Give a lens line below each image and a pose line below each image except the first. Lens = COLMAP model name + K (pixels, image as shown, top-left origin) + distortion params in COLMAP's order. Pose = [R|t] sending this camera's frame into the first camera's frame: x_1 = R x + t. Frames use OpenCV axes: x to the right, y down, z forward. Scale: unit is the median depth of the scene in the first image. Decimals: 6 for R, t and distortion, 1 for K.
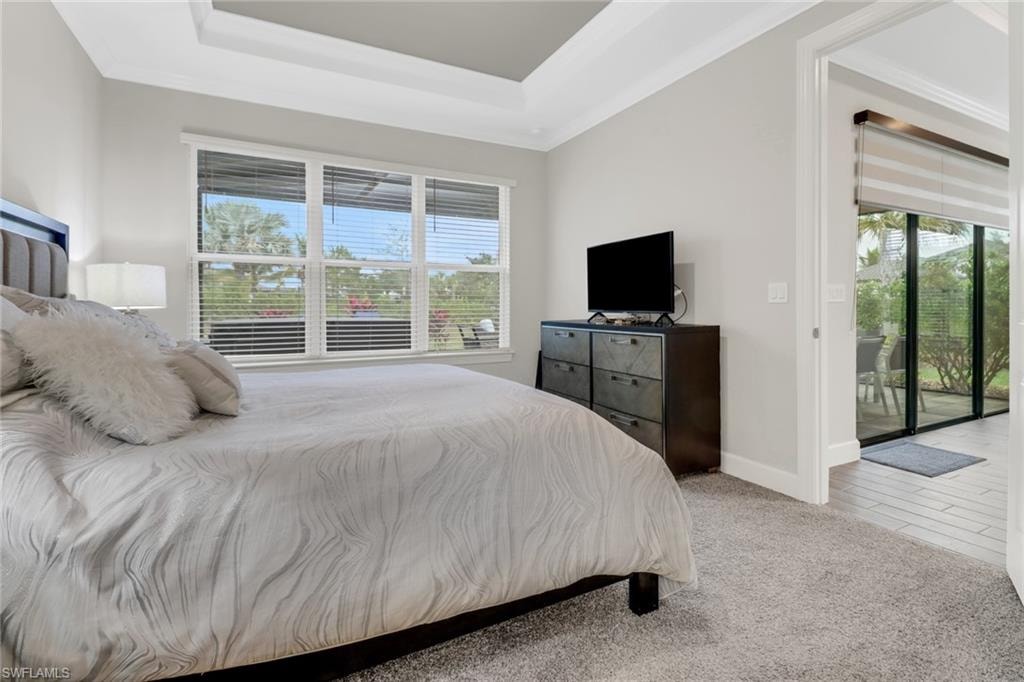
lens RADIAL K [[482.5, 0, 510.1], [0, 482.5, 305.9], [0, 0, 1]] dist [0.000196, -0.000182]
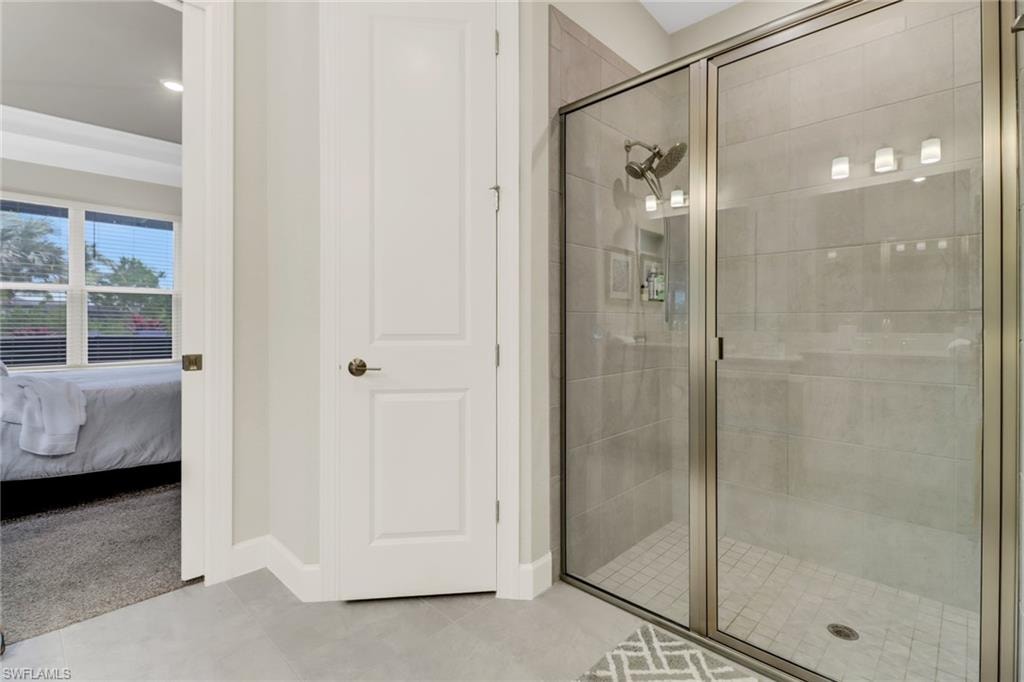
lens RADIAL K [[475.5, 0, 513.1], [0, 475.5, 322.3], [0, 0, 1]] dist [0.001580, -0.006112]
pose [[0.945381, 0.001189, 0.325965, 0.252480], [-0.000205, 0.999995, -0.003053, -0.002127], [-0.325967, 0.002820, 0.945377, -0.503024]]
